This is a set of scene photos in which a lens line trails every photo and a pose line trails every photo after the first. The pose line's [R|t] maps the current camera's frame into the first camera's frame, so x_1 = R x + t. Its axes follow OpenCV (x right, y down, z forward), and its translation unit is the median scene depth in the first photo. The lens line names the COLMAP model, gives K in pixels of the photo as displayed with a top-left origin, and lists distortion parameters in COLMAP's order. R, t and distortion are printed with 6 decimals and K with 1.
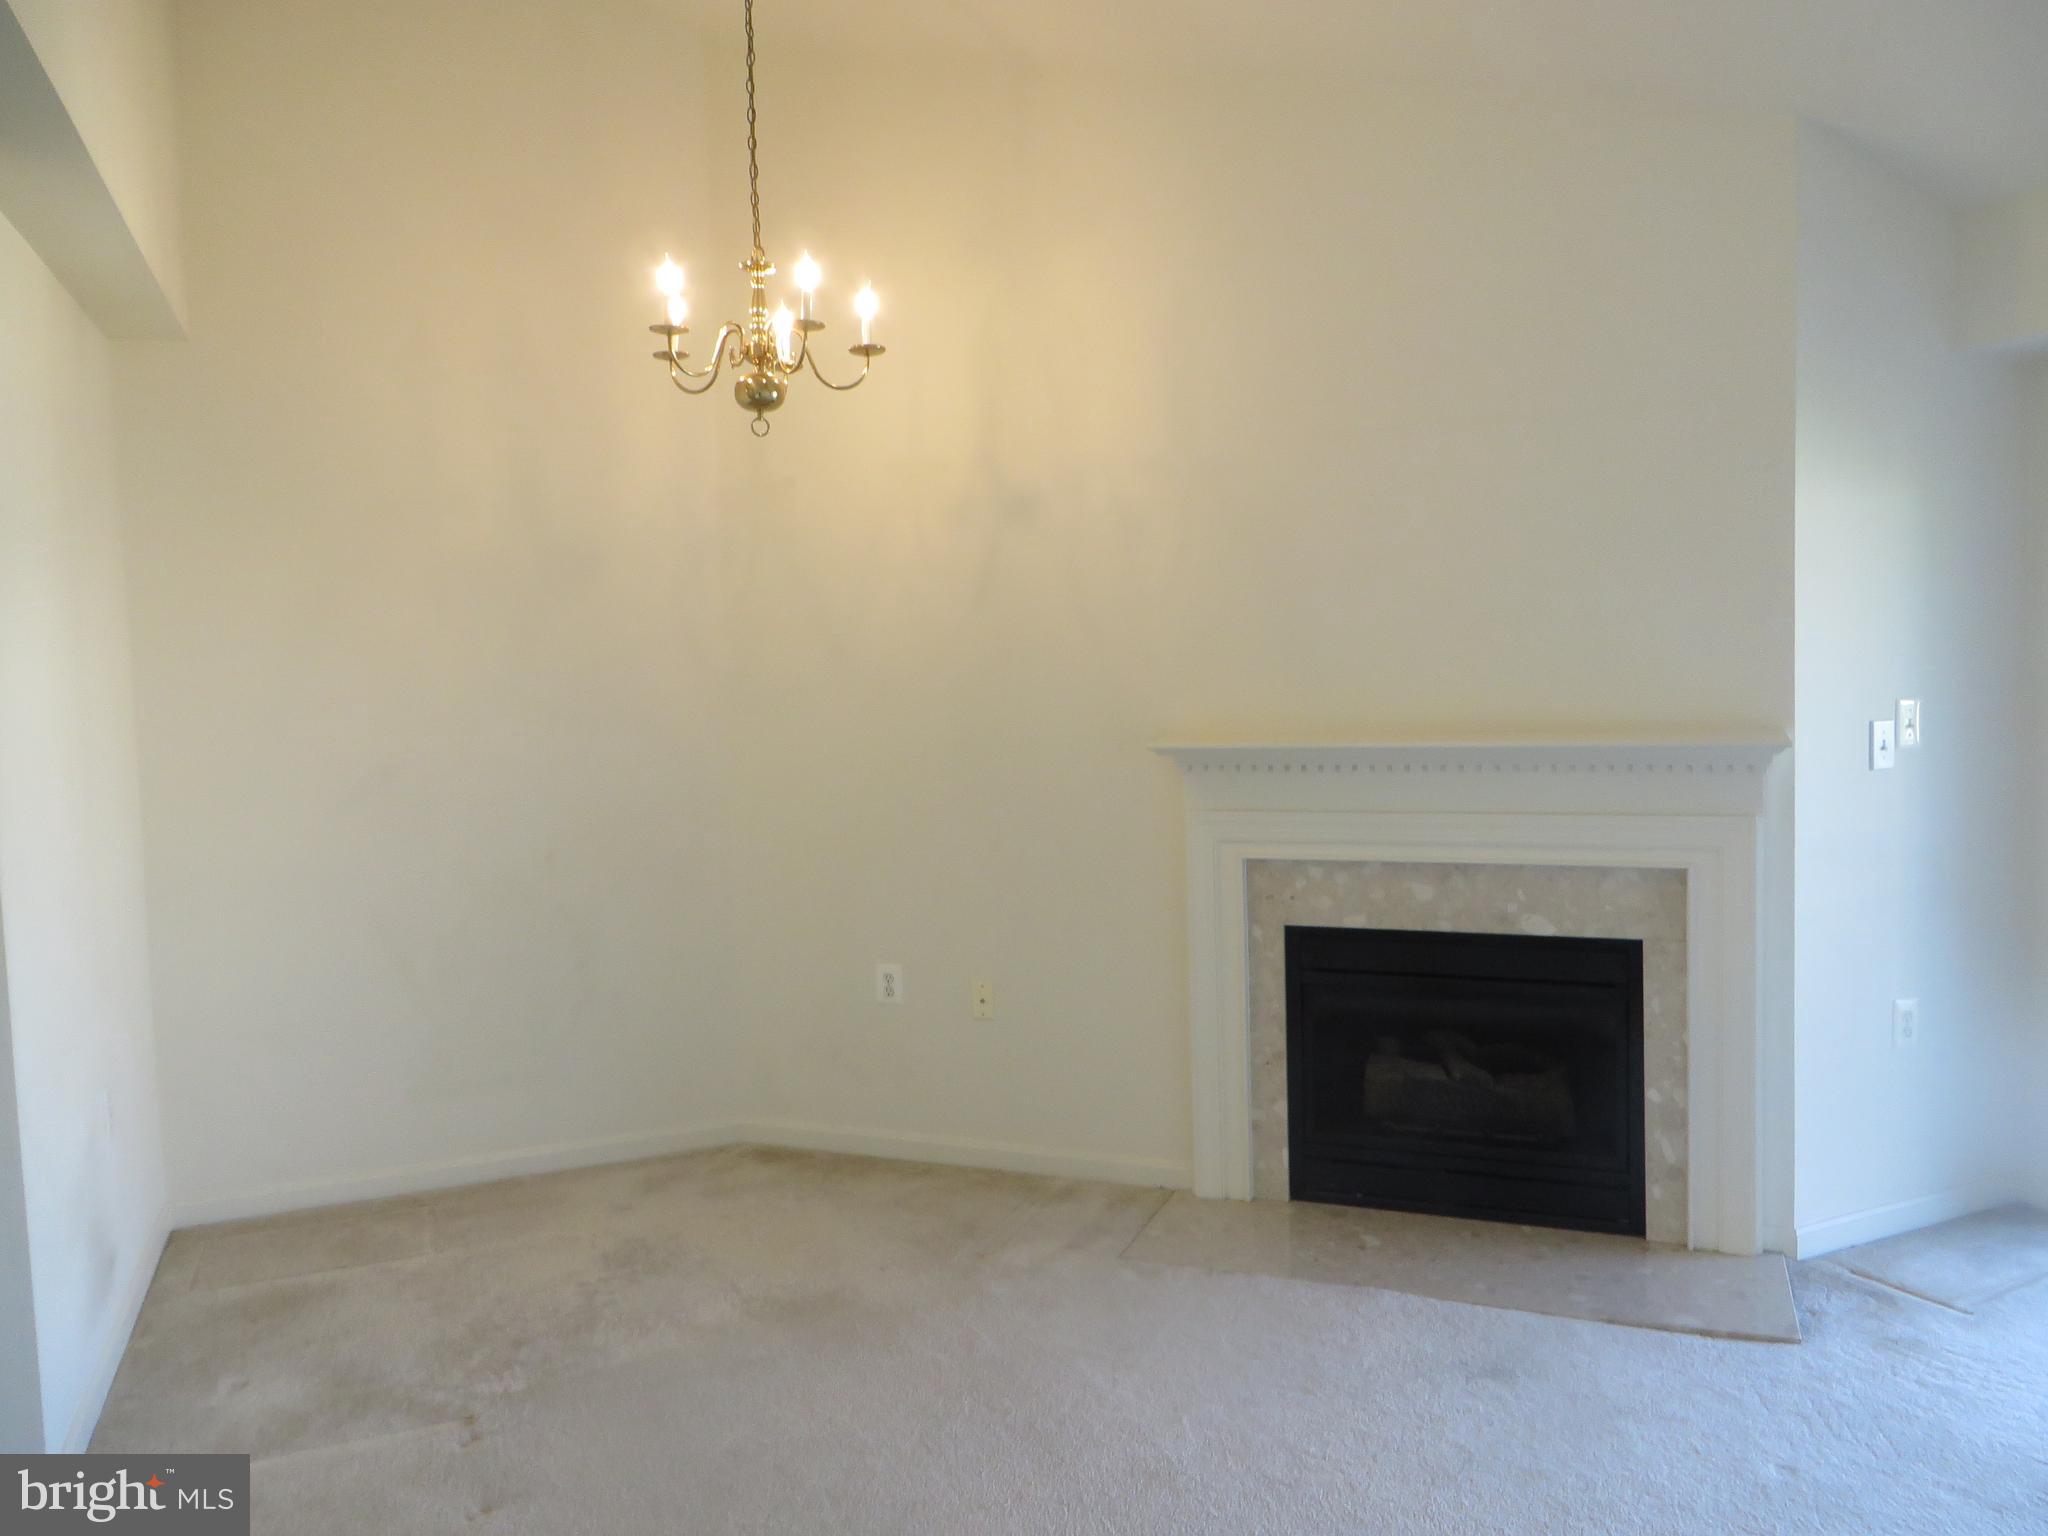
lens RADIAL K [[1541.2, 0, 1016.3], [0, 1541.2, 754.7], [0, 0, 1]] dist [-0.007584, -0.002268]
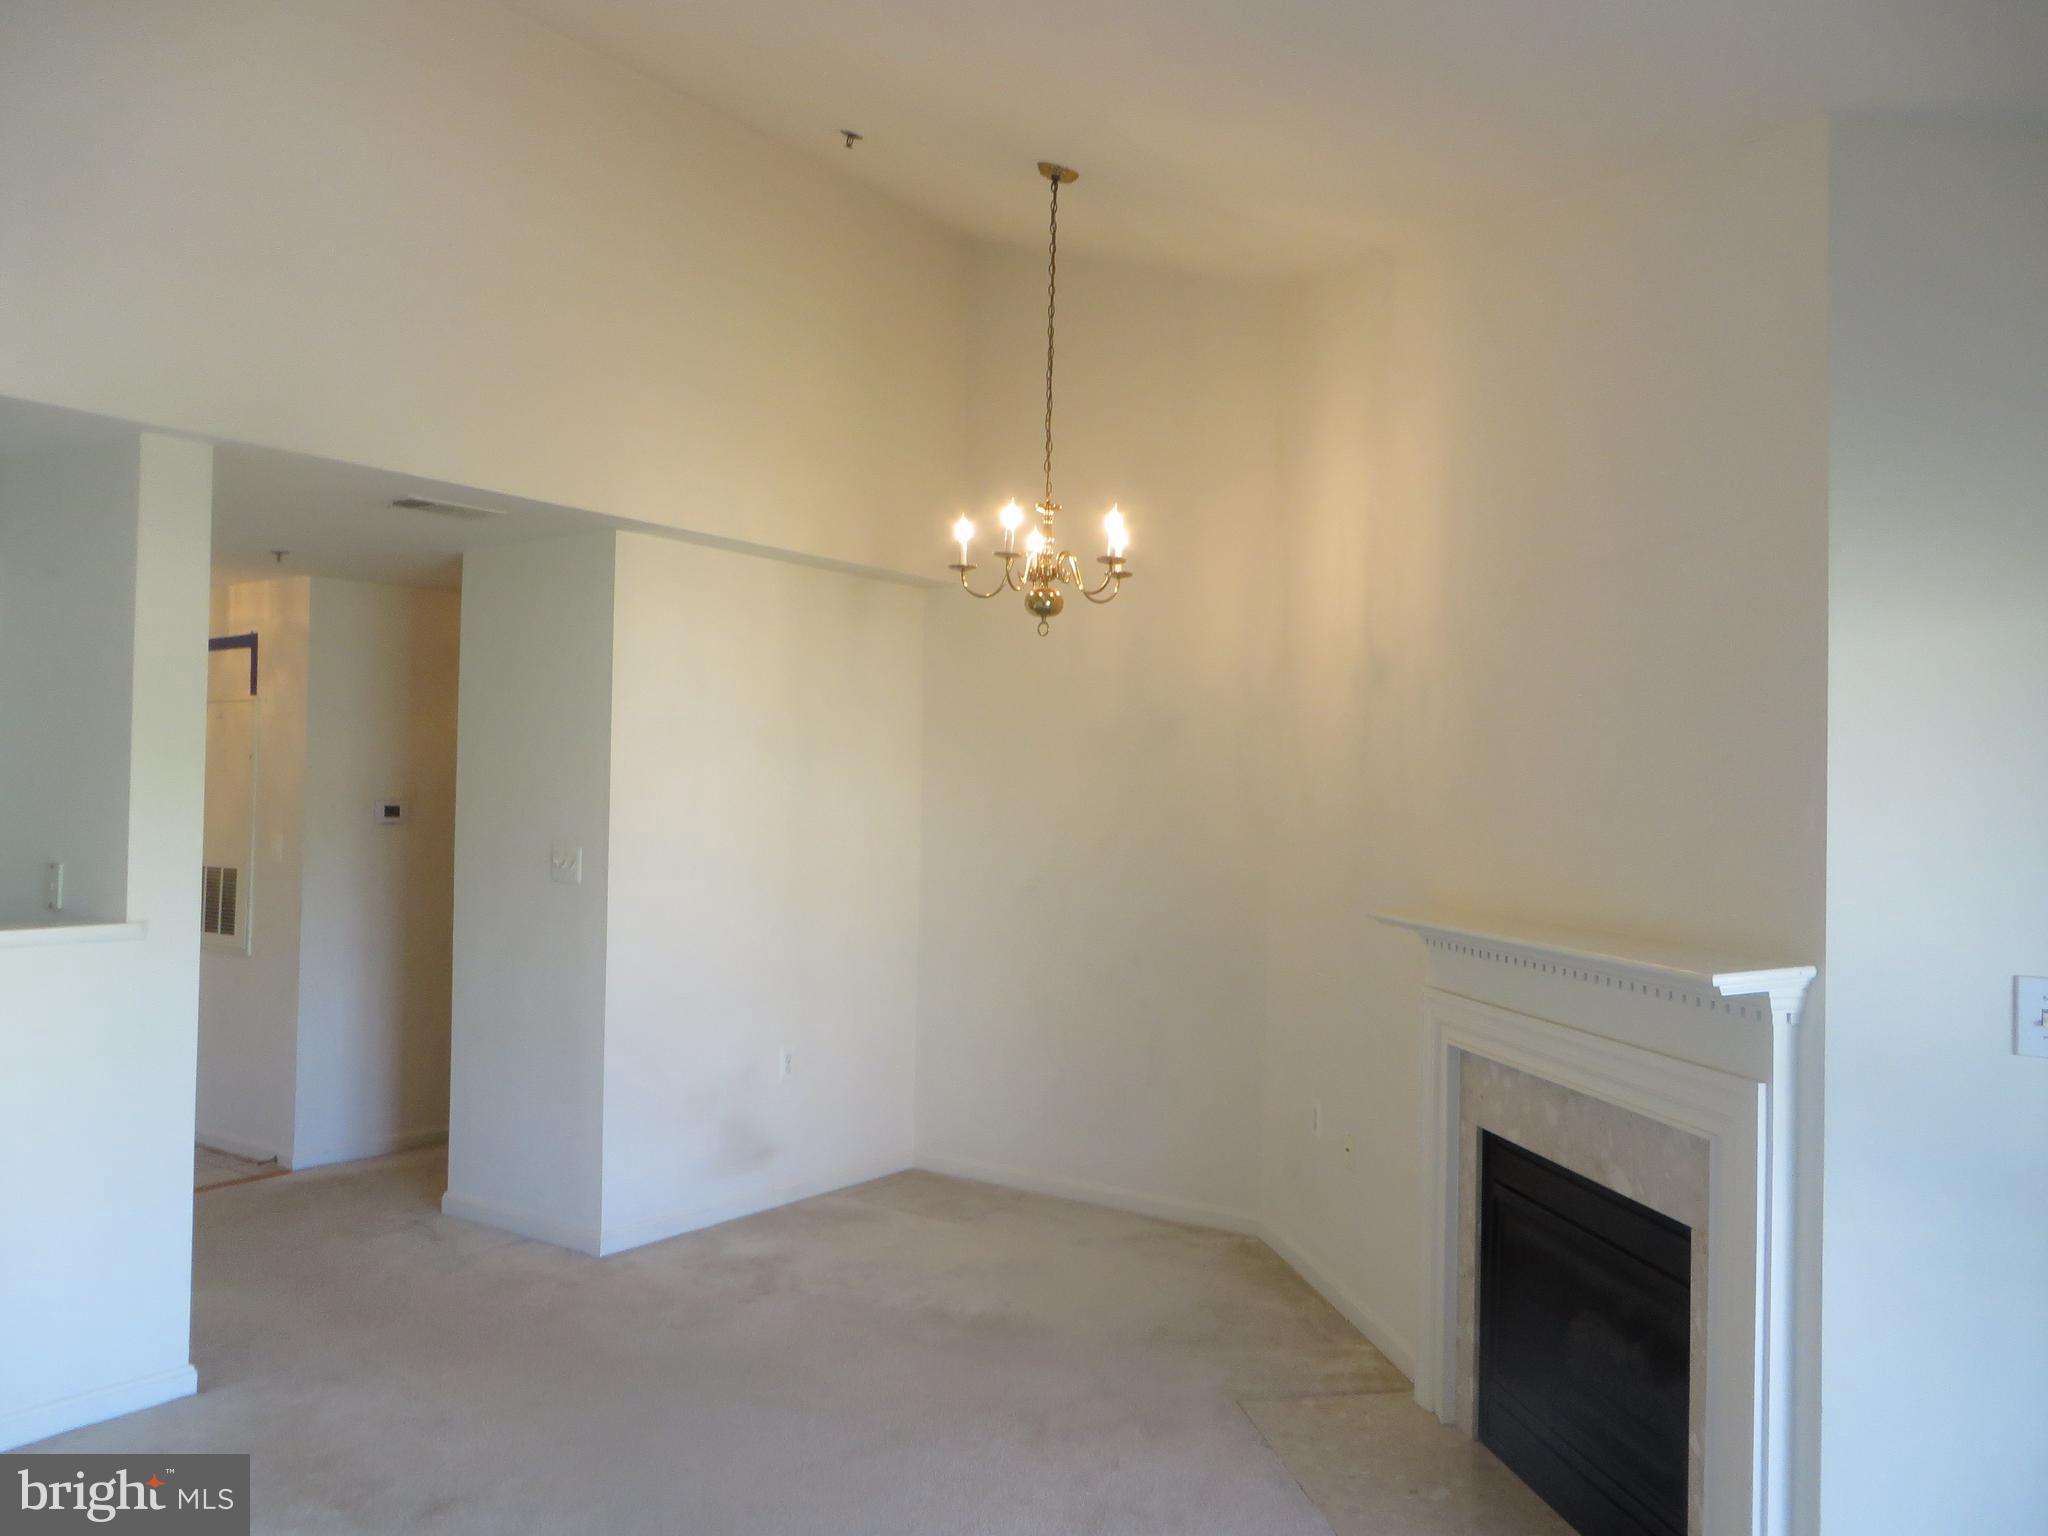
lens RADIAL K [[1541.2, 0, 1020.8], [0, 1541.2, 764.3], [0, 0, 1]] dist [-0.007584, -0.002268]
pose [[0.509534, 0.016803, -0.860287, 0.898455], [-0.084168, 0.995988, -0.030398, -0.056323], [0.856324, 0.087897, 0.508904, 0.322131]]
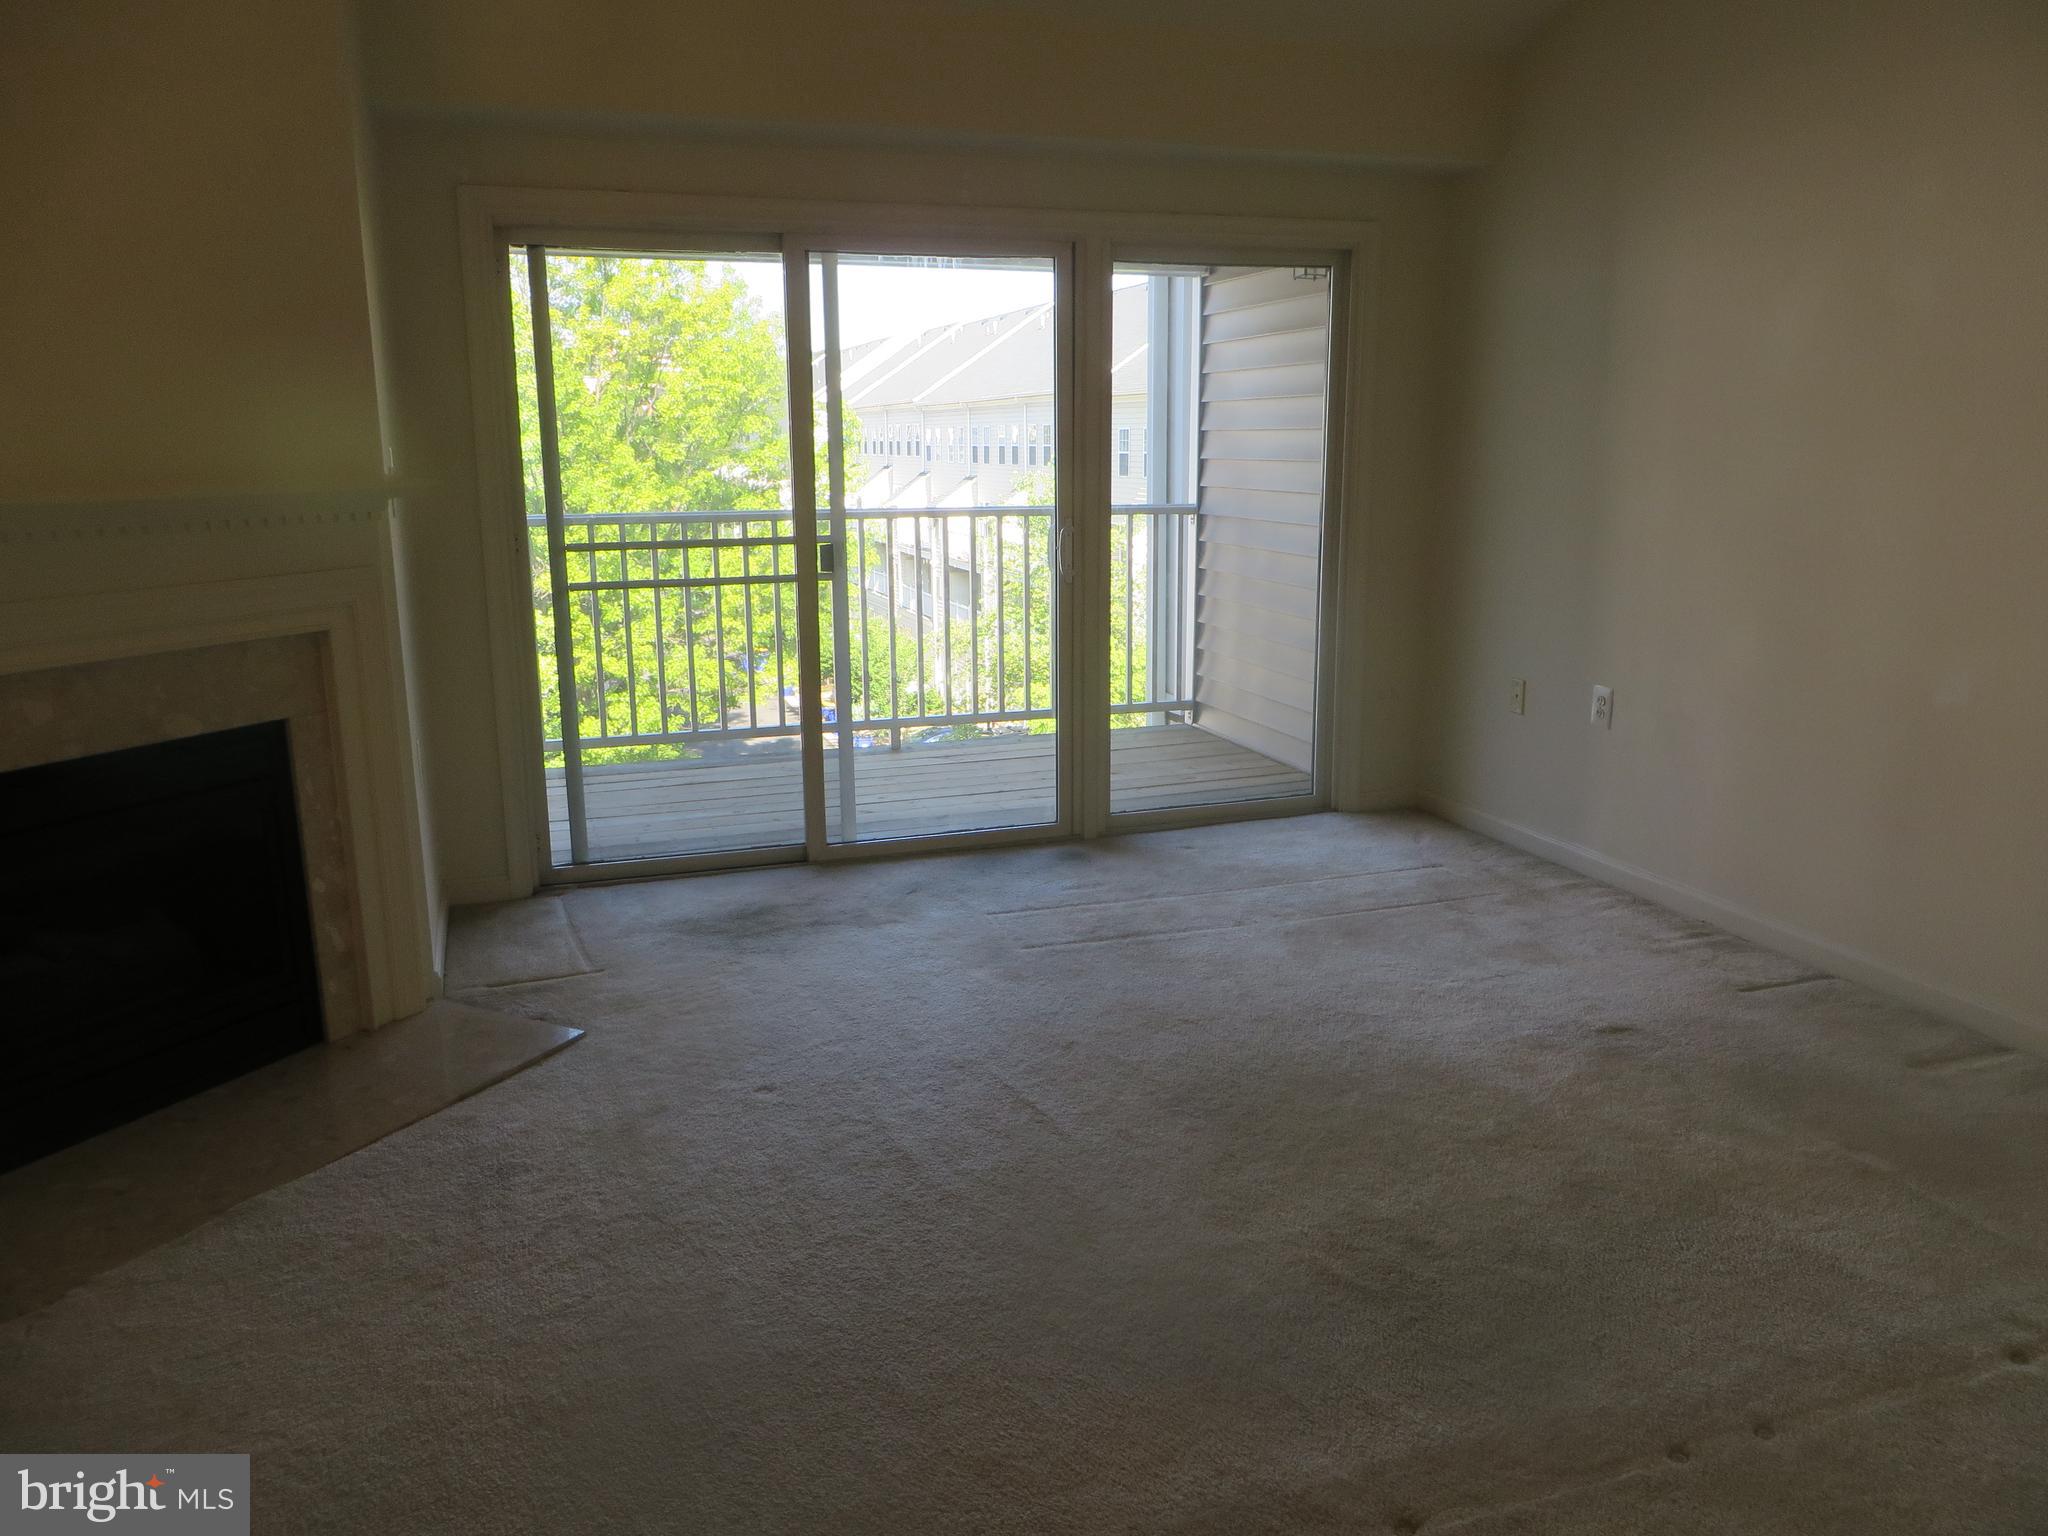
lens RADIAL K [[1541.2, 0, 1044.5], [0, 1541.2, 769.7], [0, 0, 1]] dist [-0.007584, -0.002268]
pose [[0.071552, -0.186115, 0.979919, -0.443382], [0.068544, 0.981032, 0.181322, 0.018717], [-0.995079, 0.054194, 0.082952, 0.502621]]
